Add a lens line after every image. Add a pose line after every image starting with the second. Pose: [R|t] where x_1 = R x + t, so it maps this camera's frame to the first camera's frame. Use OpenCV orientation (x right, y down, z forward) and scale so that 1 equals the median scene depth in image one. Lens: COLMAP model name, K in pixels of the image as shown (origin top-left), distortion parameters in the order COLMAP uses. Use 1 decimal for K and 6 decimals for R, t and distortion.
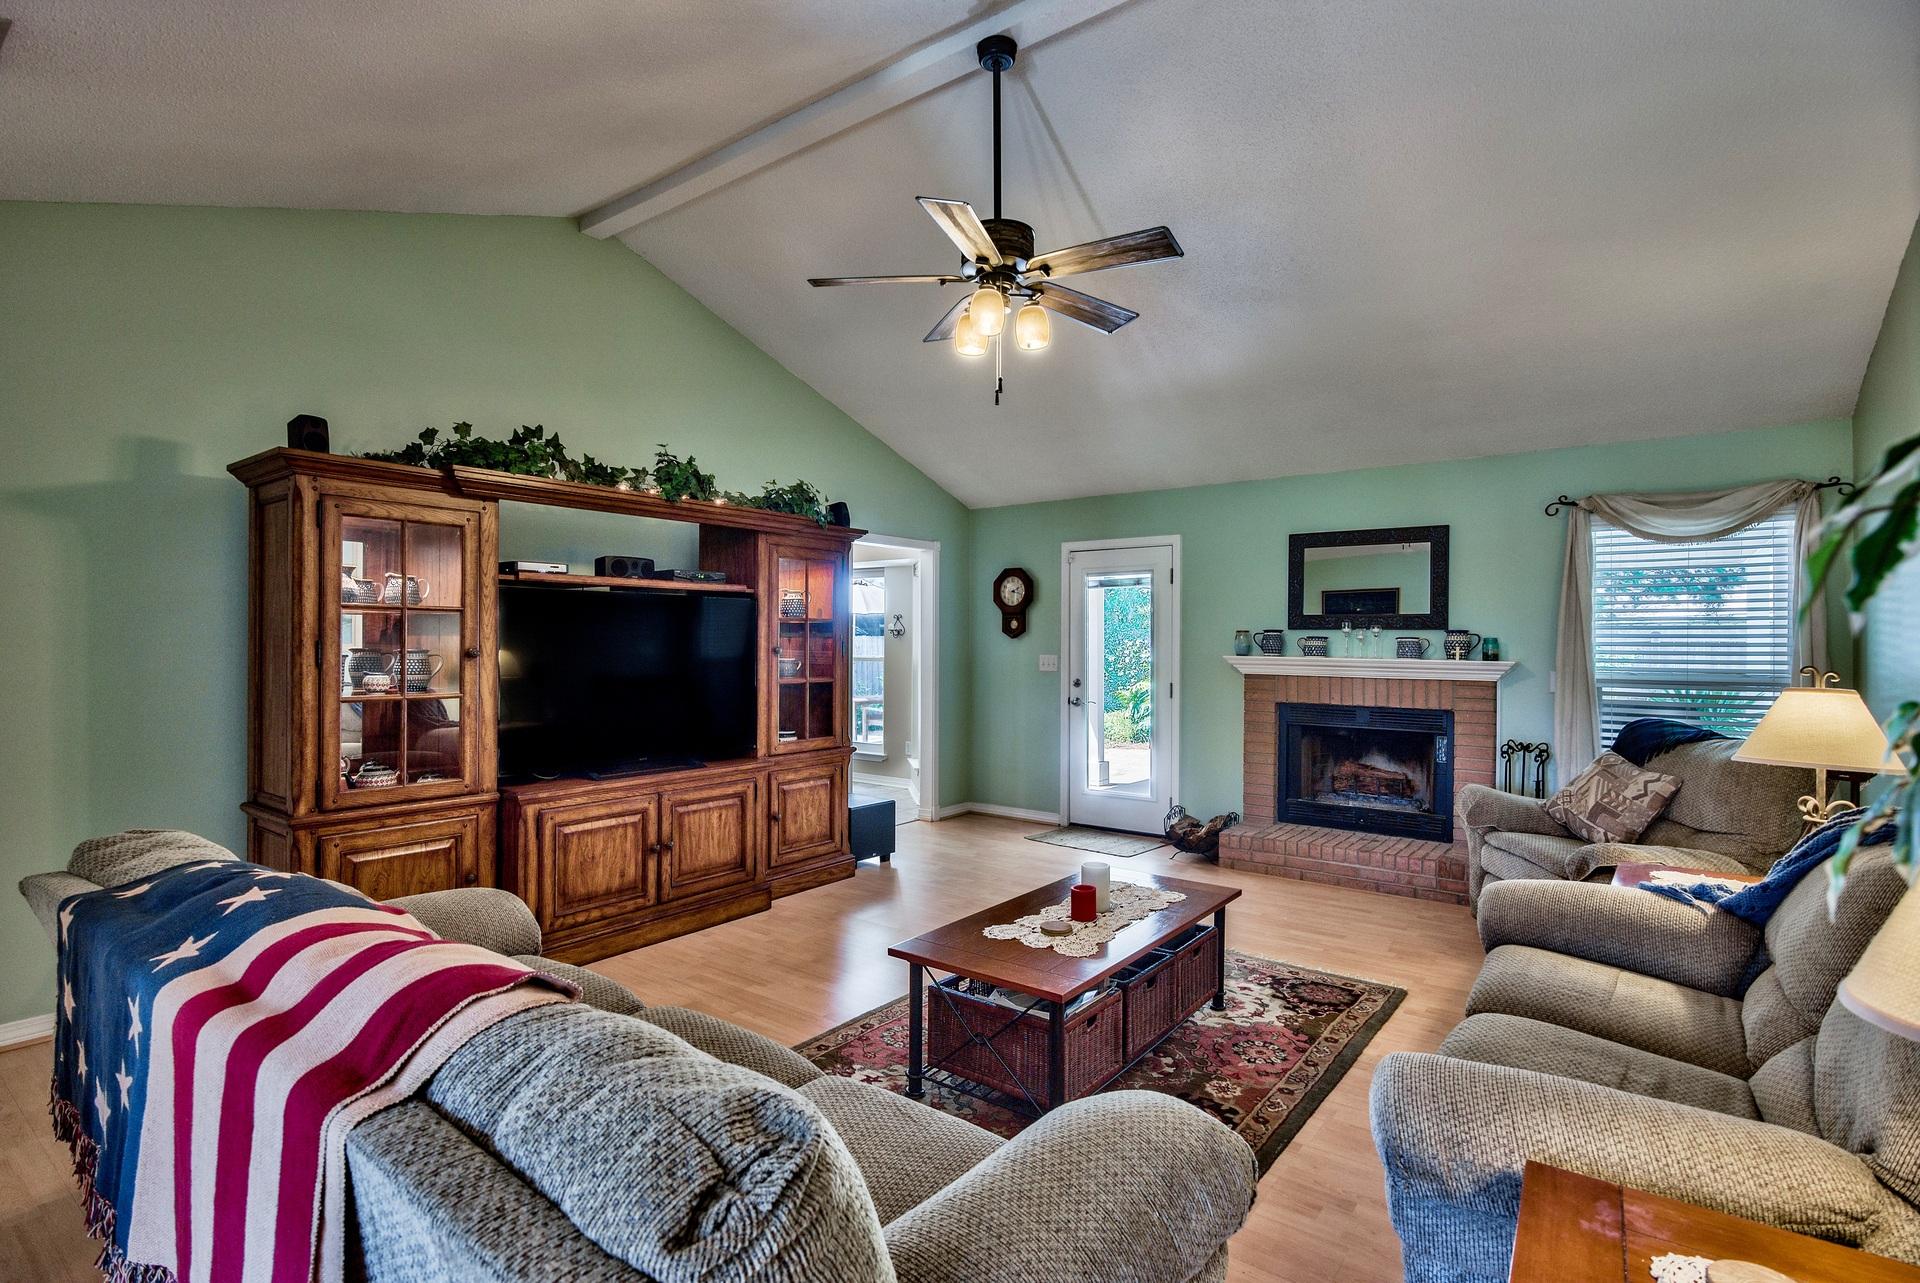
lens RADIAL K [[932.4, 0, 953.7], [0, 932.4, 644.0], [0, 0, 1]] dist [-0.002273, -0.000198]
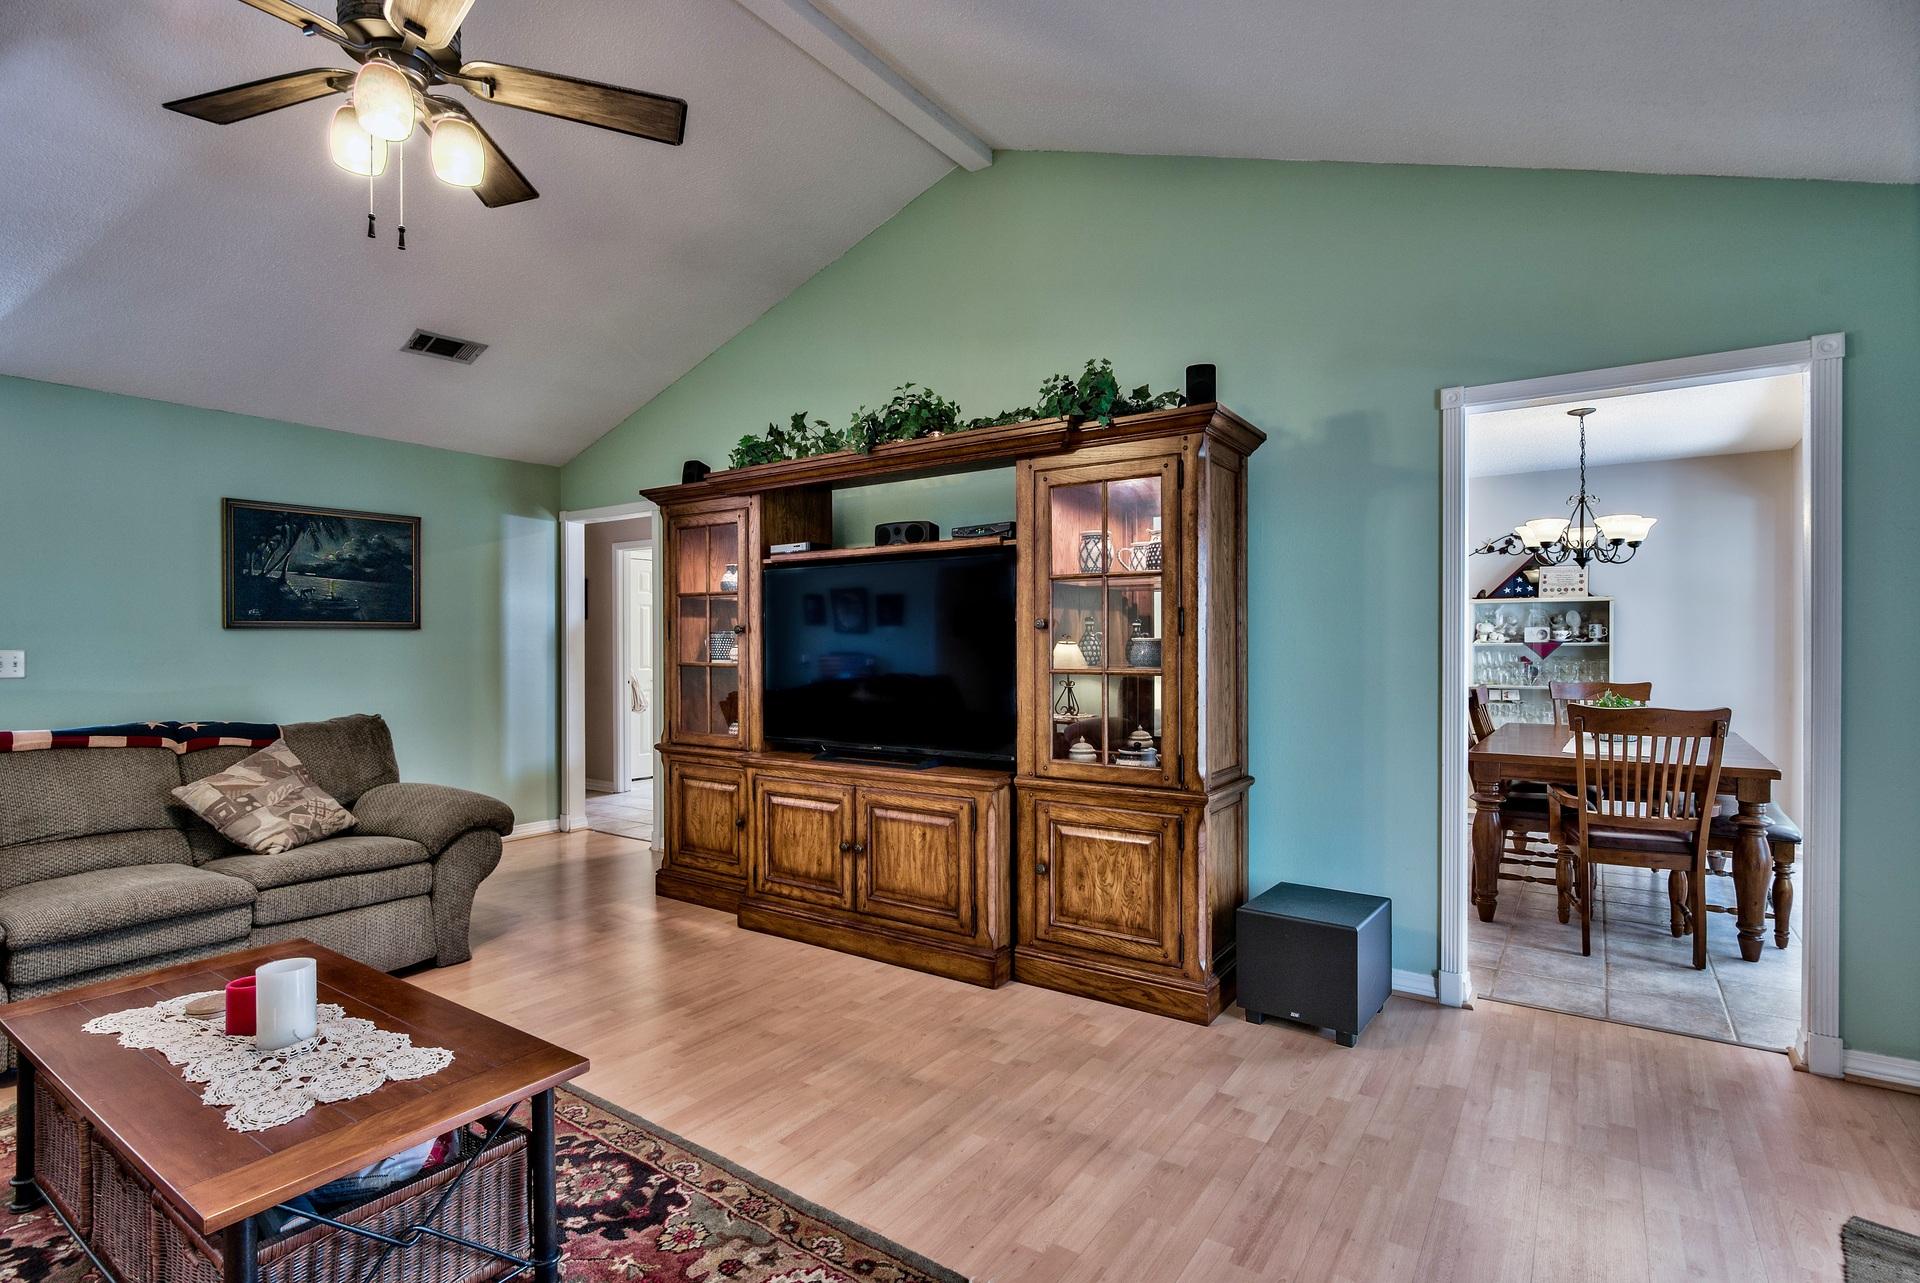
lens RADIAL K [[924.6, 0, 960.0], [0, 924.6, 641.5], [0, 0, 1]] dist [0.000286, 0.000037]
pose [[0.053232, -0.001091, -0.998582, 0.564495], [-0.000610, 0.999999, -0.001125, 0.022885], [0.998582, 0.000669, 0.053232, 1.048145]]
